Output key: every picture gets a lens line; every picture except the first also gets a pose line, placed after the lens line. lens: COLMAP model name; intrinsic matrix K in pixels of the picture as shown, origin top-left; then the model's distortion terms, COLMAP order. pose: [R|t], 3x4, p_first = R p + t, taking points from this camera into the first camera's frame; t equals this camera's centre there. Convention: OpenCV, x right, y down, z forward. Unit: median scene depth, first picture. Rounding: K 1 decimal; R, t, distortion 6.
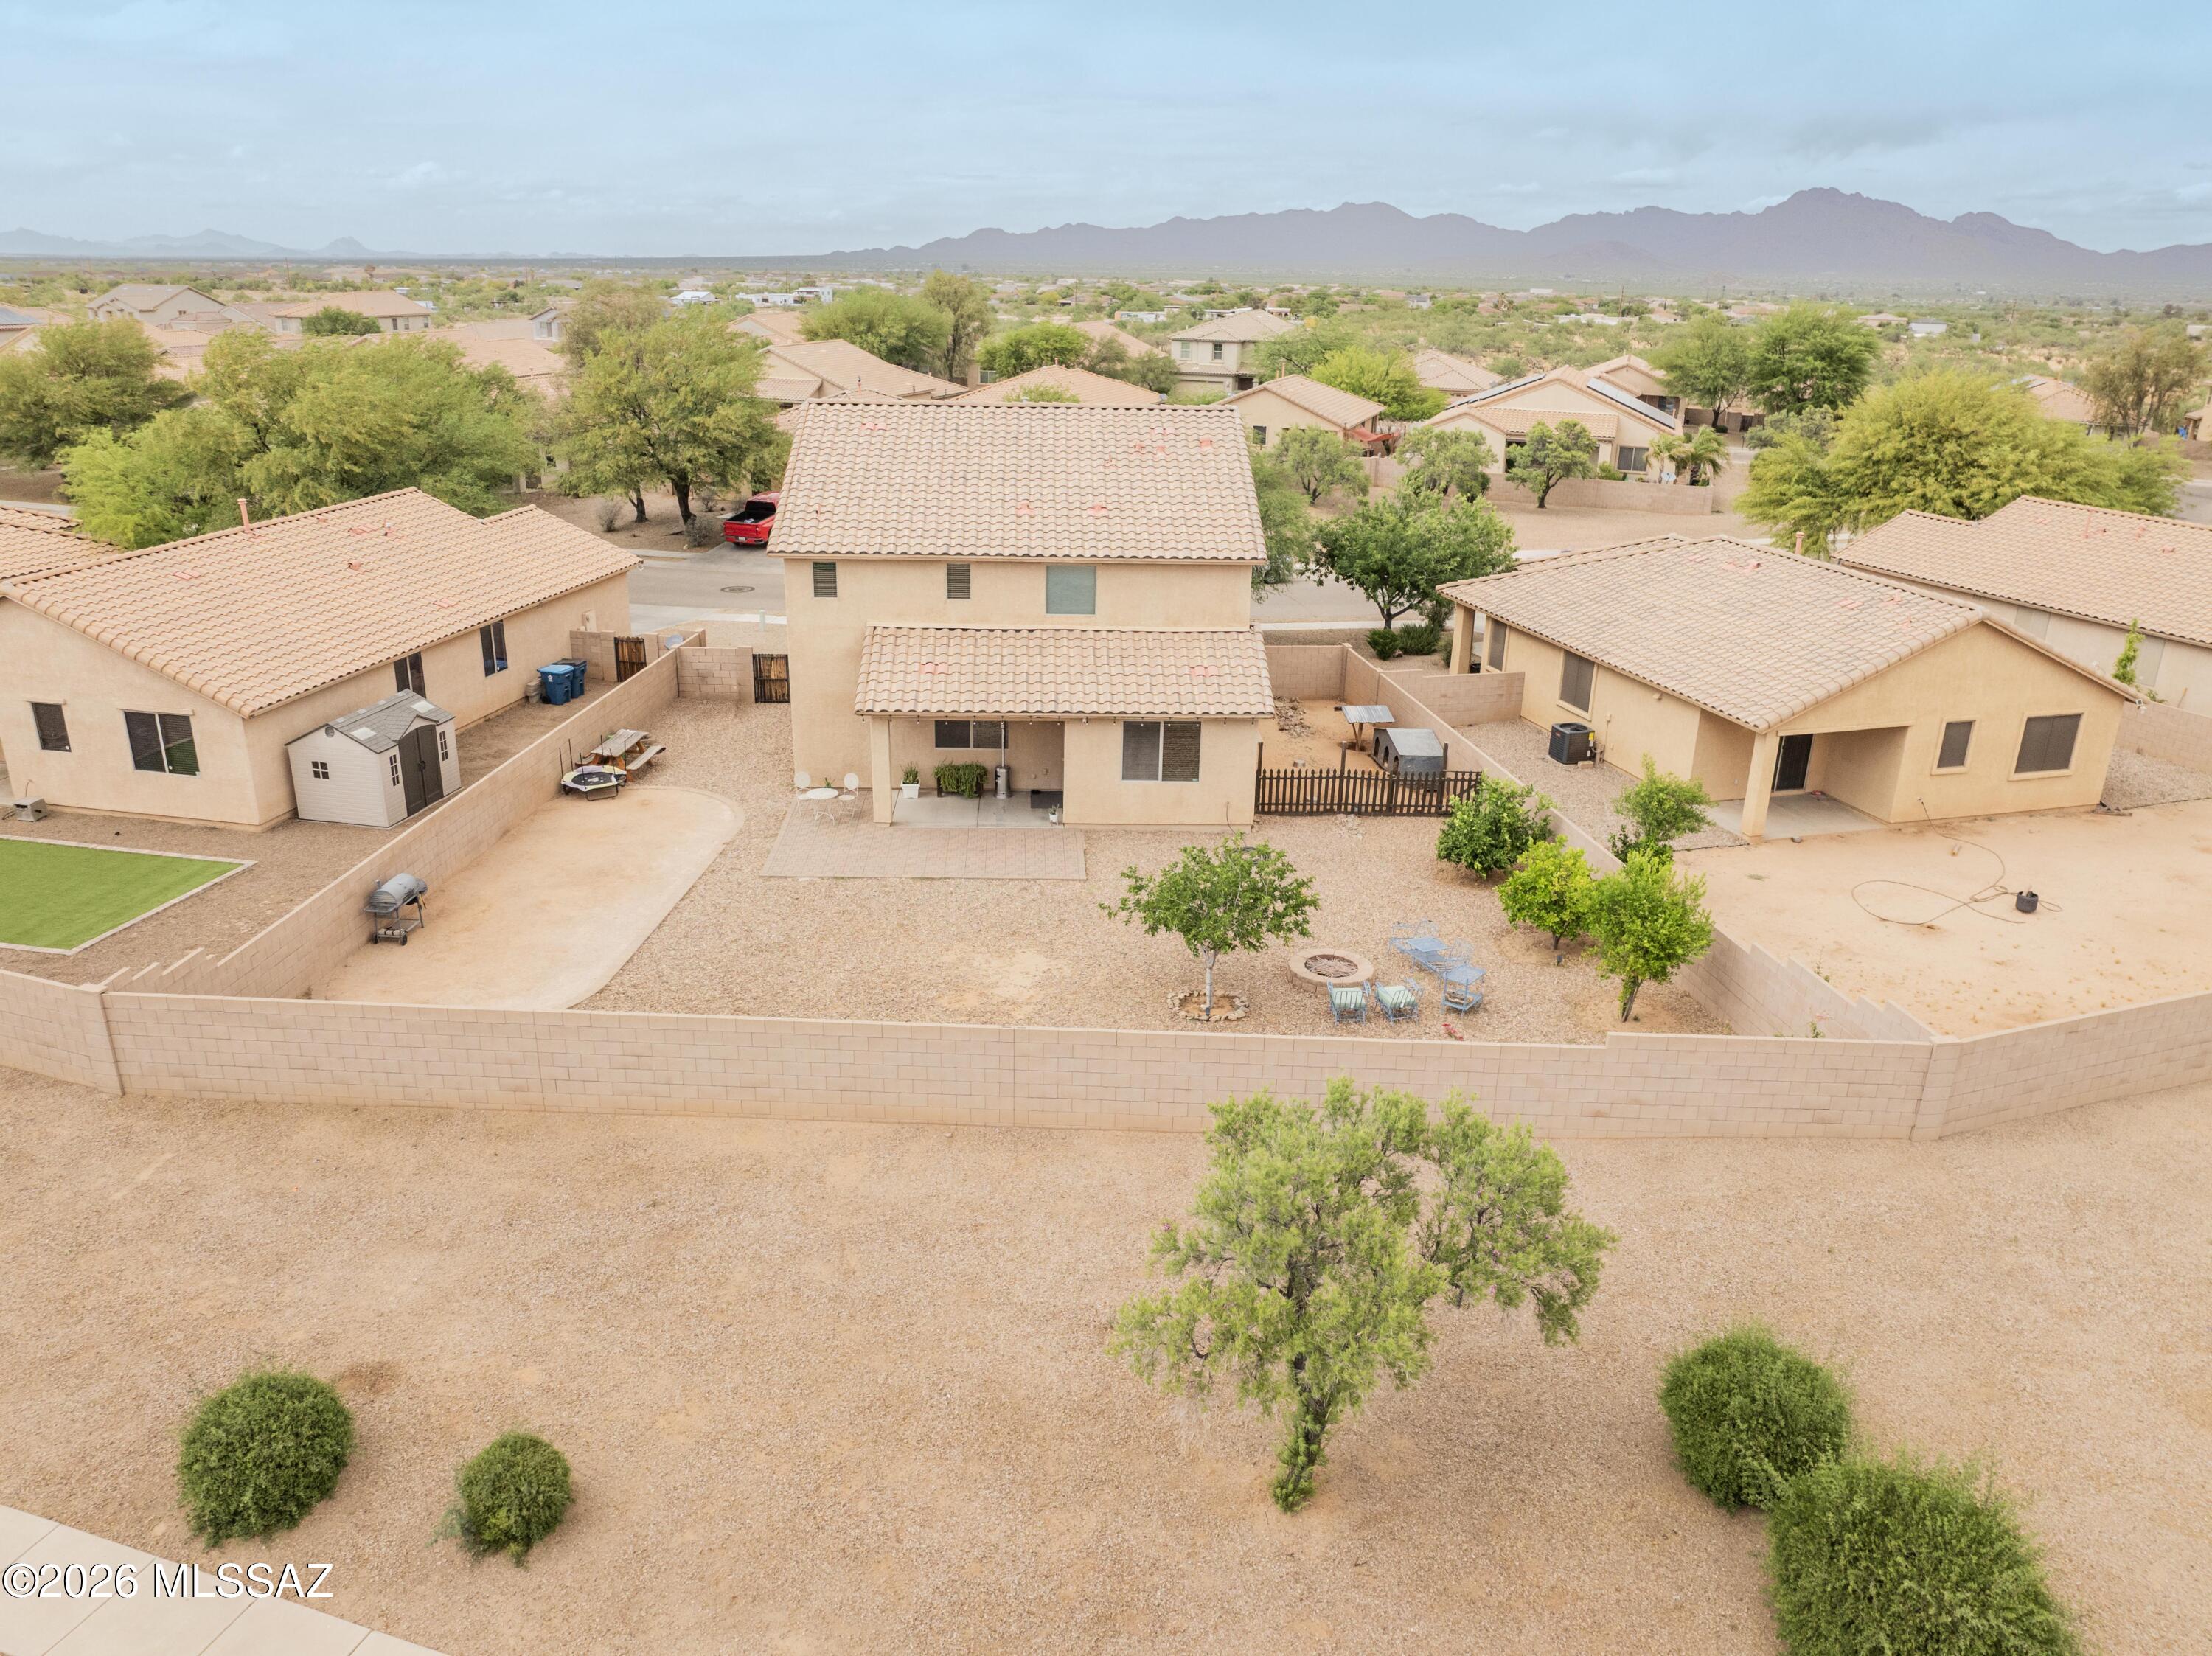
lens RADIAL K [[1559.4, 0, 1106.0], [0, 1559.4, 828.0], [0, 0, 1]] dist [-0.027379, -0.009974]
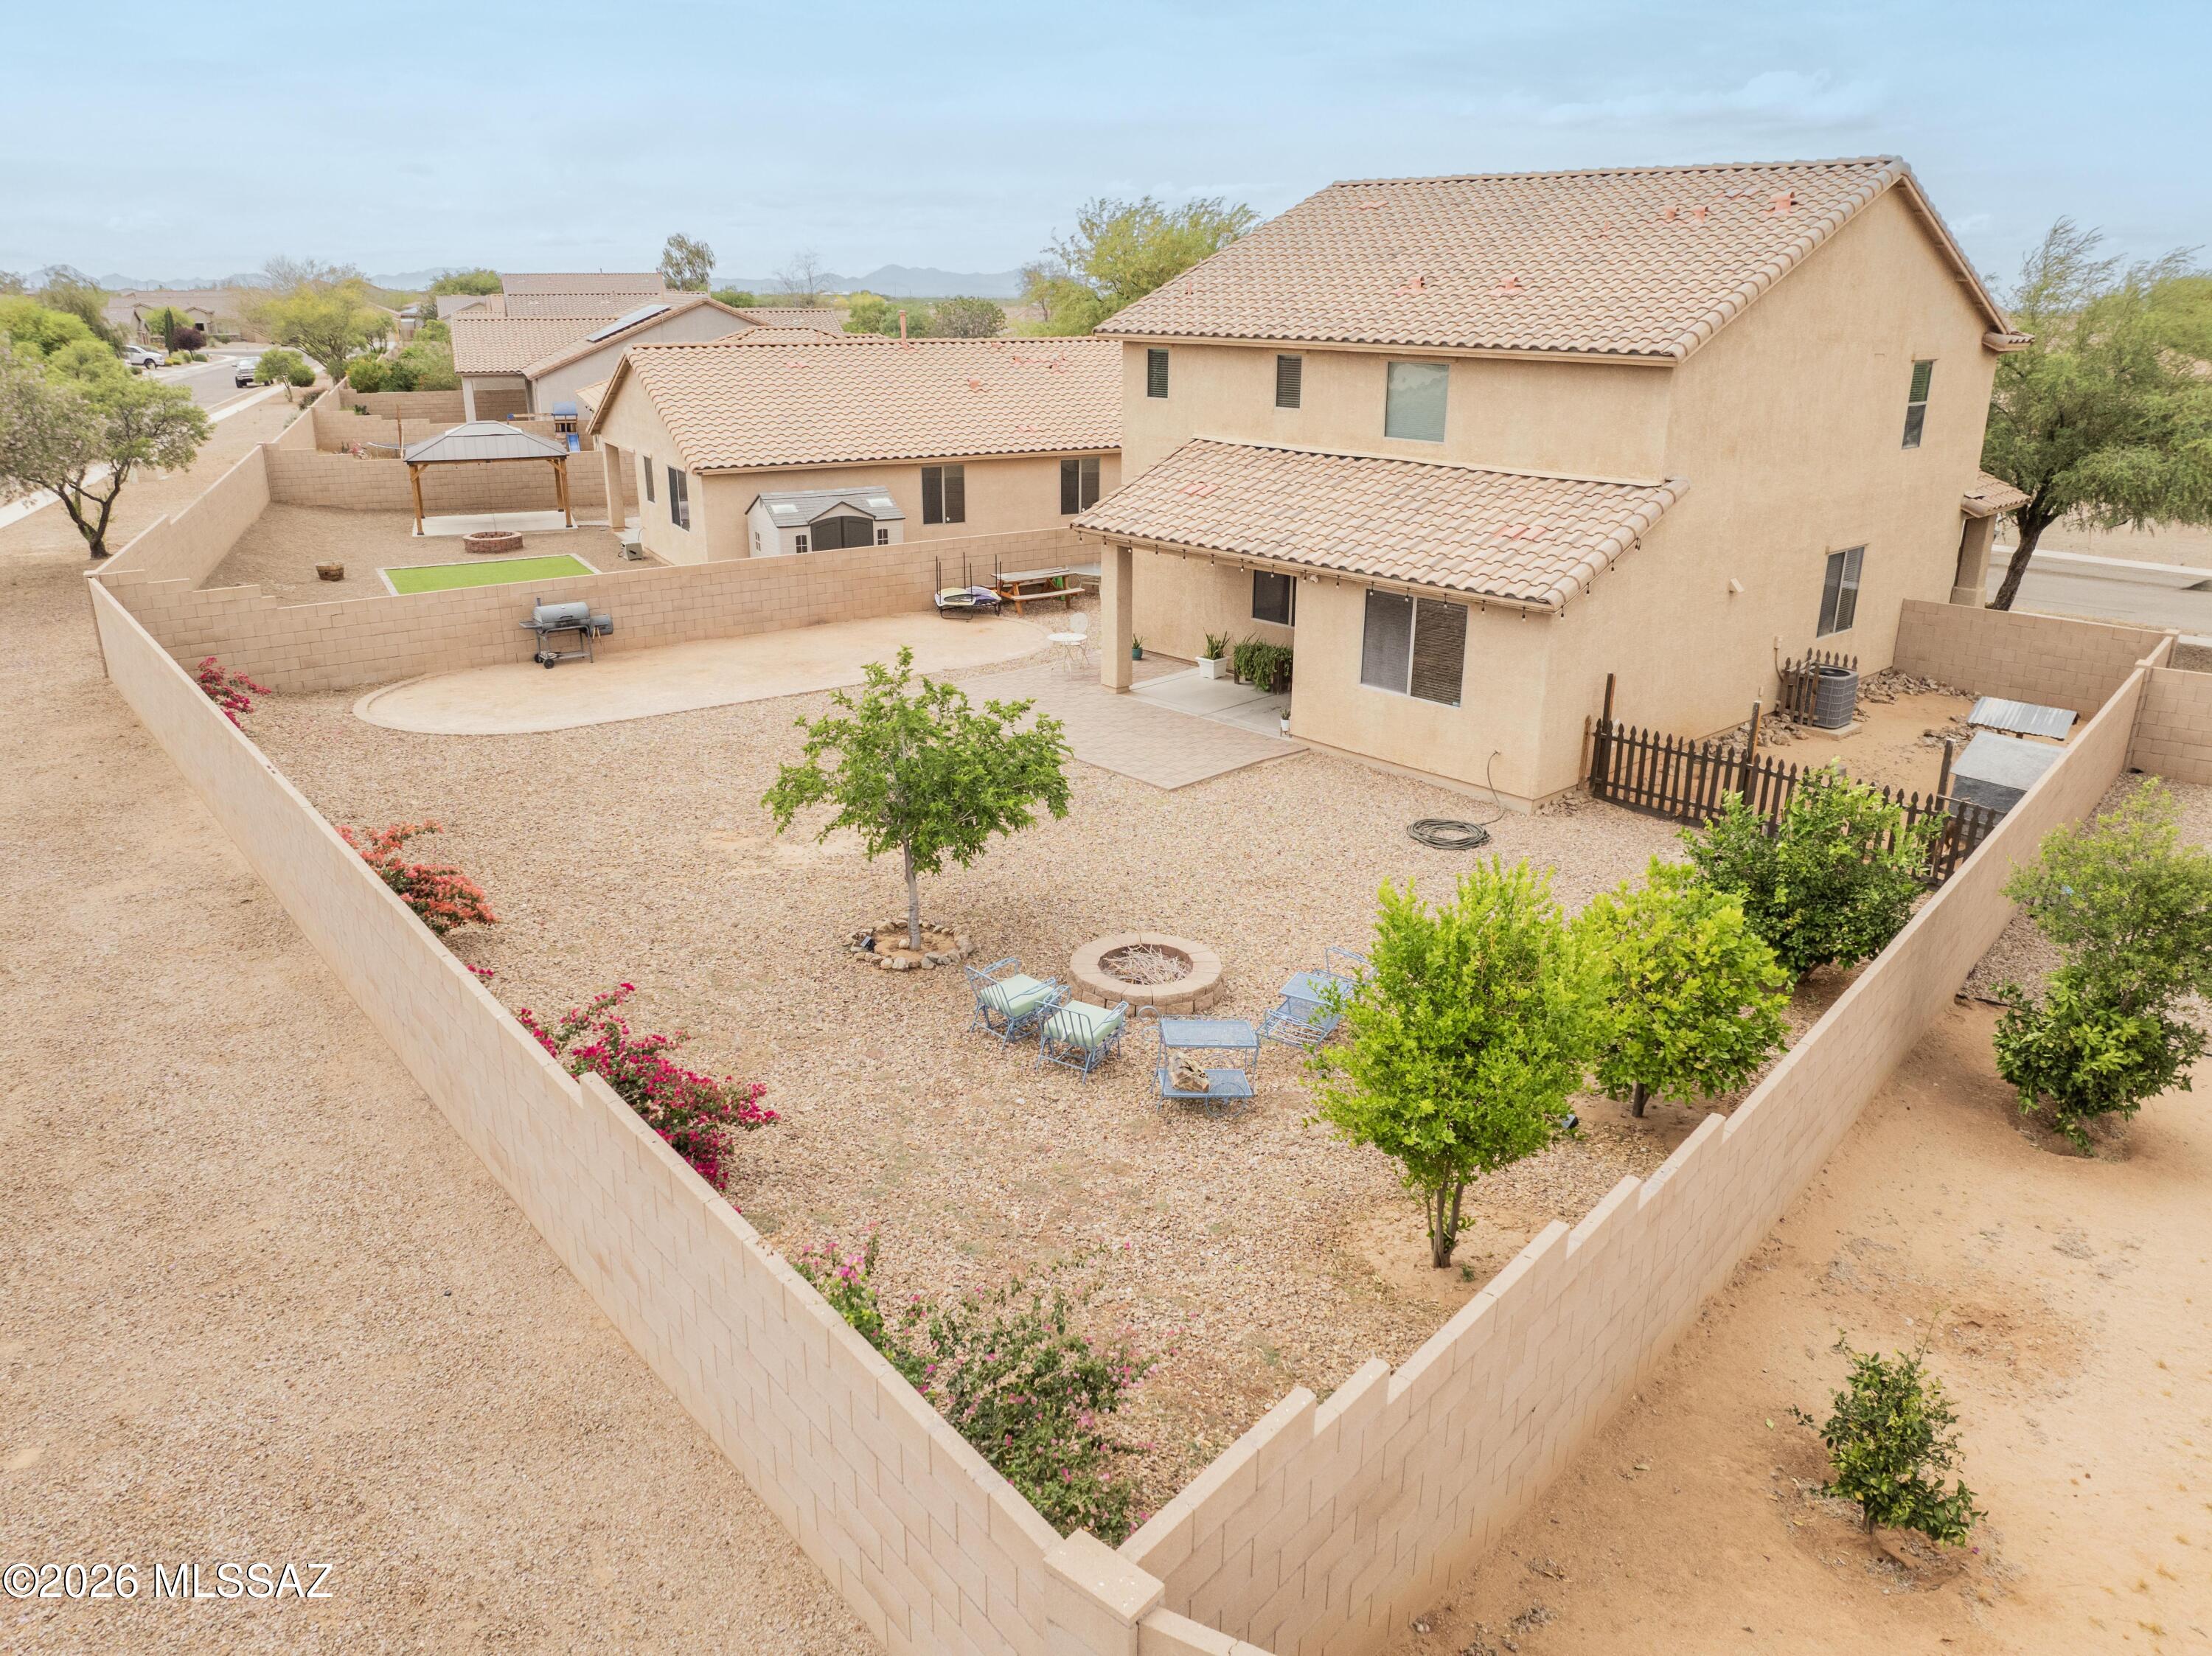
lens RADIAL K [[1559.4, 0, 1106.0], [0, 1559.4, 828.0], [0, 0, 1]] dist [-0.027379, -0.009974]
pose [[0.650390, 0.235259, -0.722251, 0.415999], [-0.255608, 0.963163, 0.083556, 0.000063], [0.715303, 0.130269, 0.686565, 0.483493]]
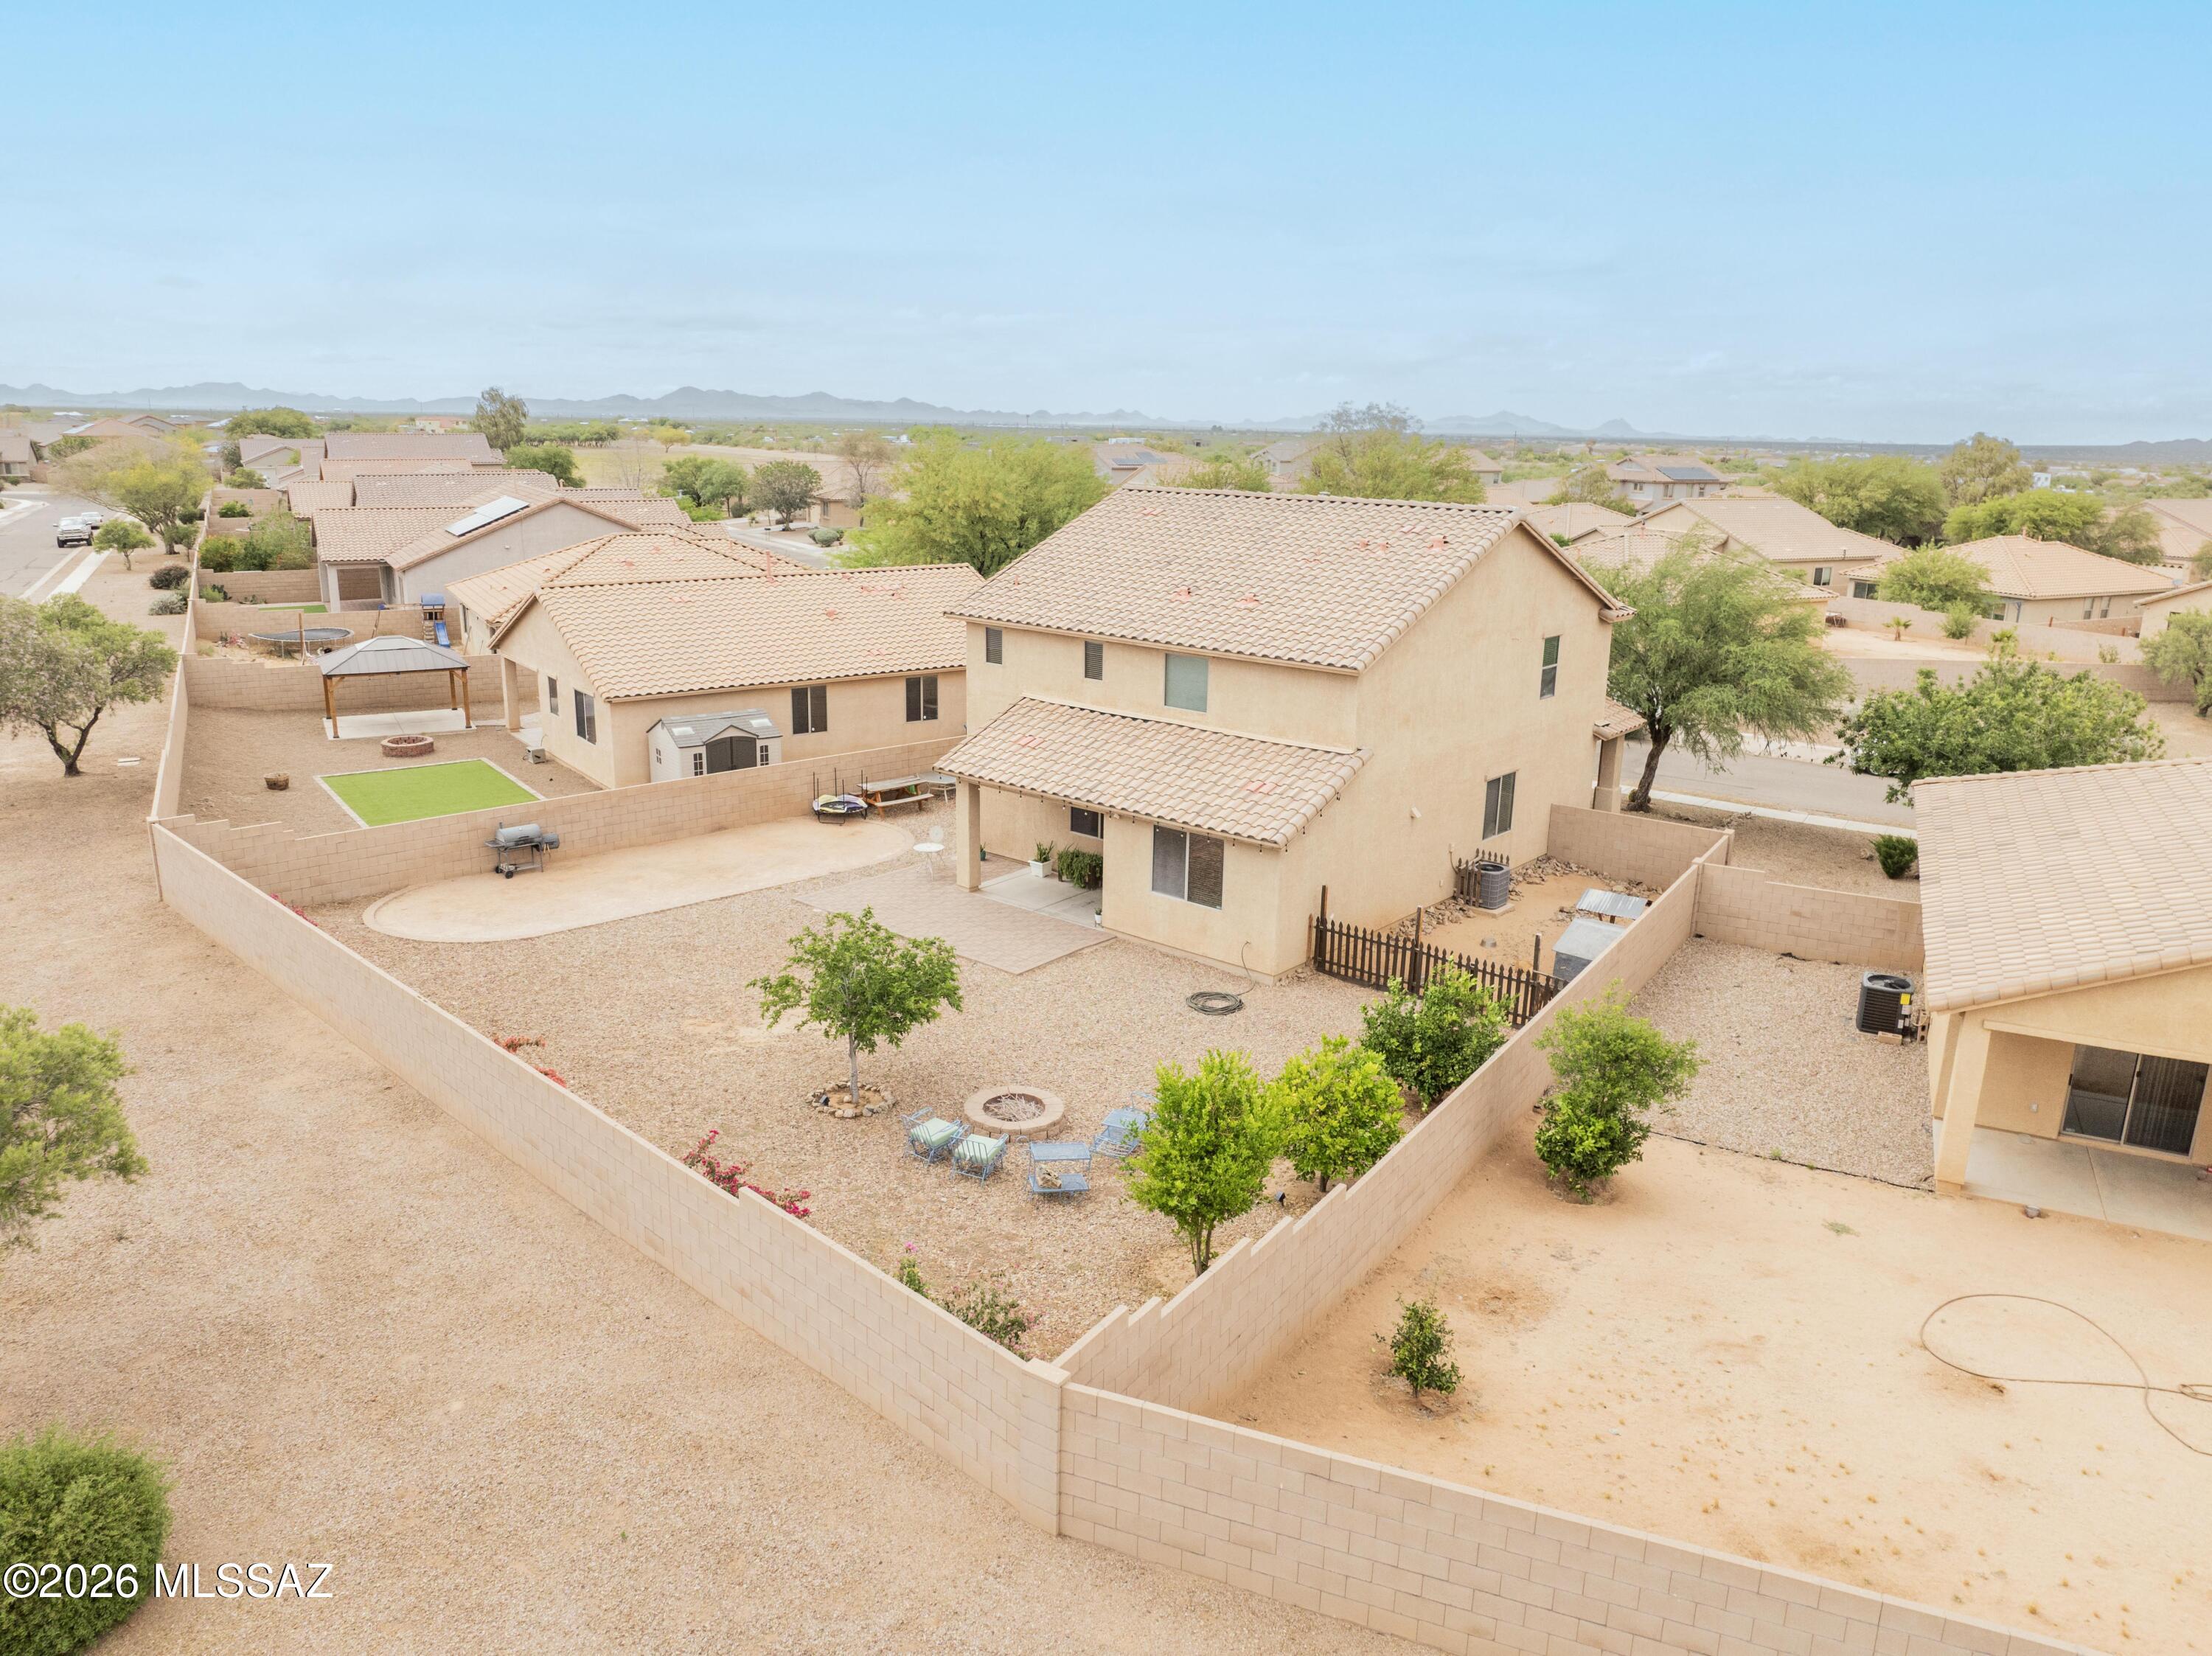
lens RADIAL K [[1559.4, 0, 1106.0], [0, 1559.4, 828.0], [0, 0, 1]] dist [-0.027379, -0.009974]
pose [[0.739952, 0.167718, -0.651415, 0.559040], [-0.236888, 0.971351, -0.018994, -0.042203], [0.629567, 0.168367, 0.758484, 0.296306]]
